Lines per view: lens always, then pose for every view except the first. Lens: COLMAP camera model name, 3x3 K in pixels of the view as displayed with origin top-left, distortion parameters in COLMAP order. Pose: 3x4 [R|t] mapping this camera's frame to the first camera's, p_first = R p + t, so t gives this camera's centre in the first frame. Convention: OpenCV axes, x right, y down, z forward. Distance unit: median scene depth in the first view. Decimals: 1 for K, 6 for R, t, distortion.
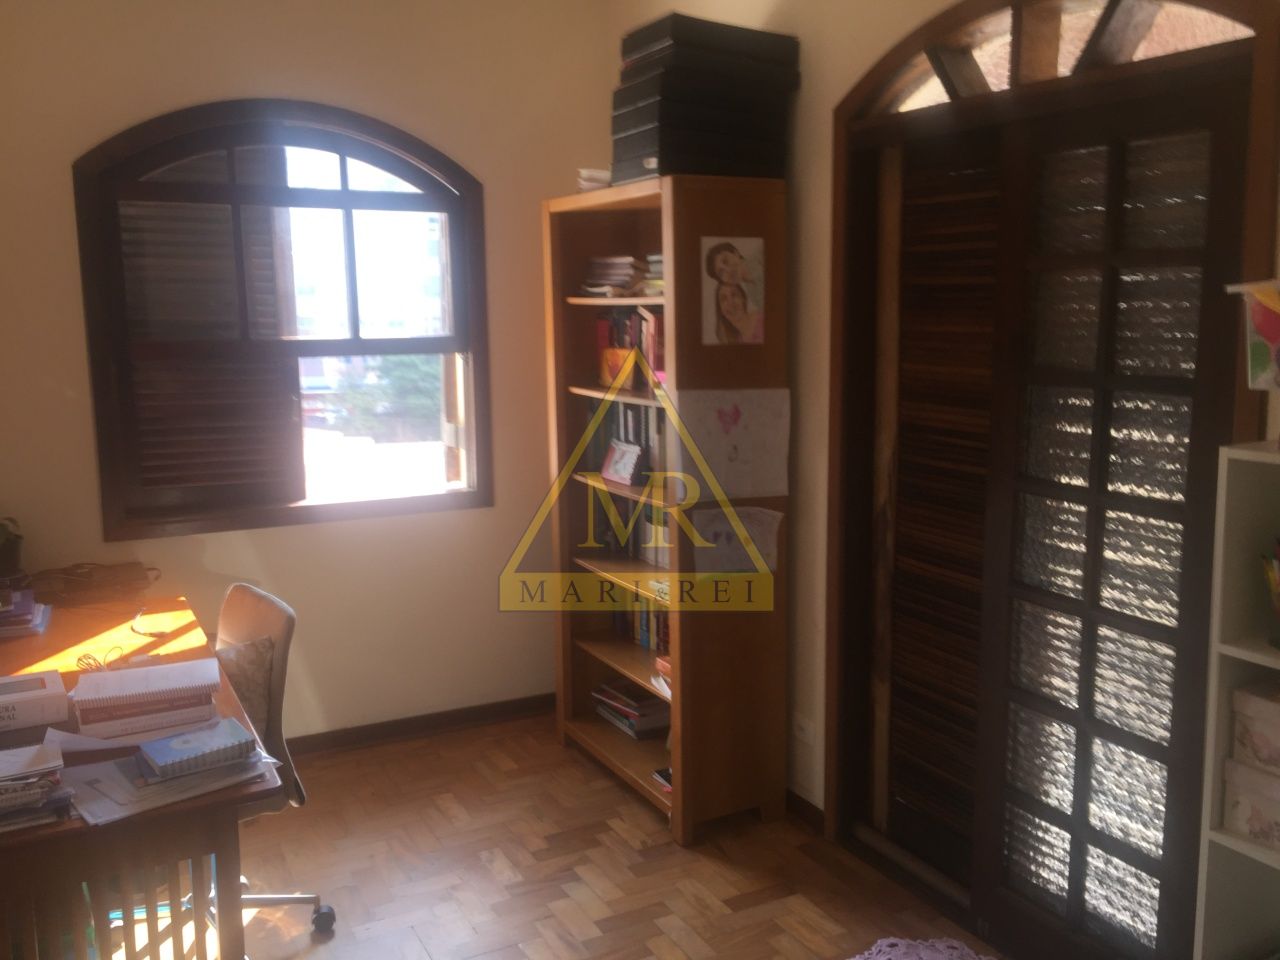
lens RADIAL K [[1101.0, 0, 640.9], [0, 1101.0, 479.2], [0, 0, 1]] dist [0.075626, -0.100611]
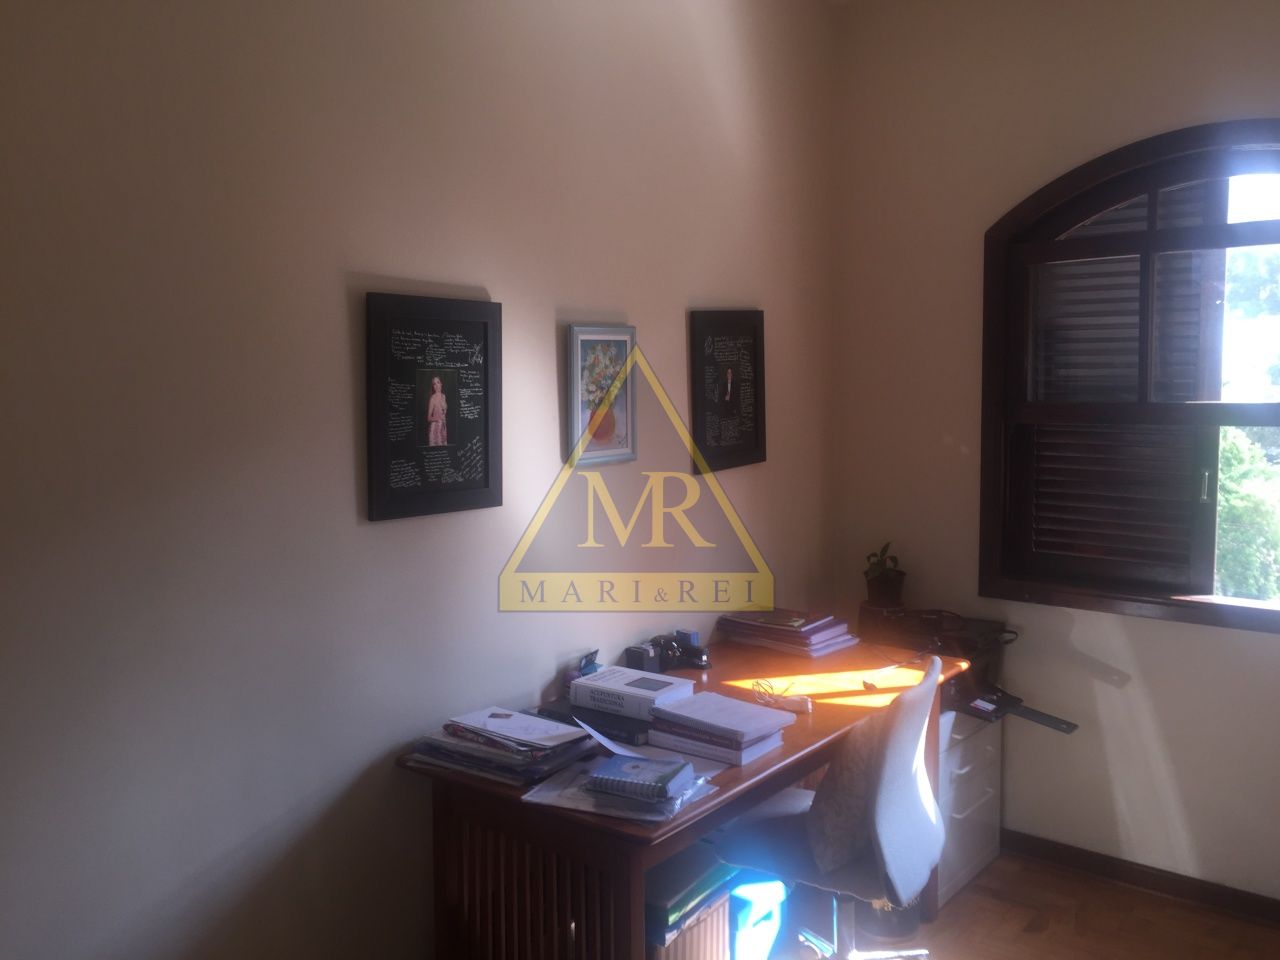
lens RADIAL K [[1101.0, 0, 640.7], [0, 1101.0, 477.2], [0, 0, 1]] dist [0.075626, -0.100611]
pose [[0.404026, 0.086504, -0.910648, 0.301994], [-0.130612, 0.990774, 0.036166, -0.047009], [0.905375, 0.104329, 0.411597, 0.279983]]
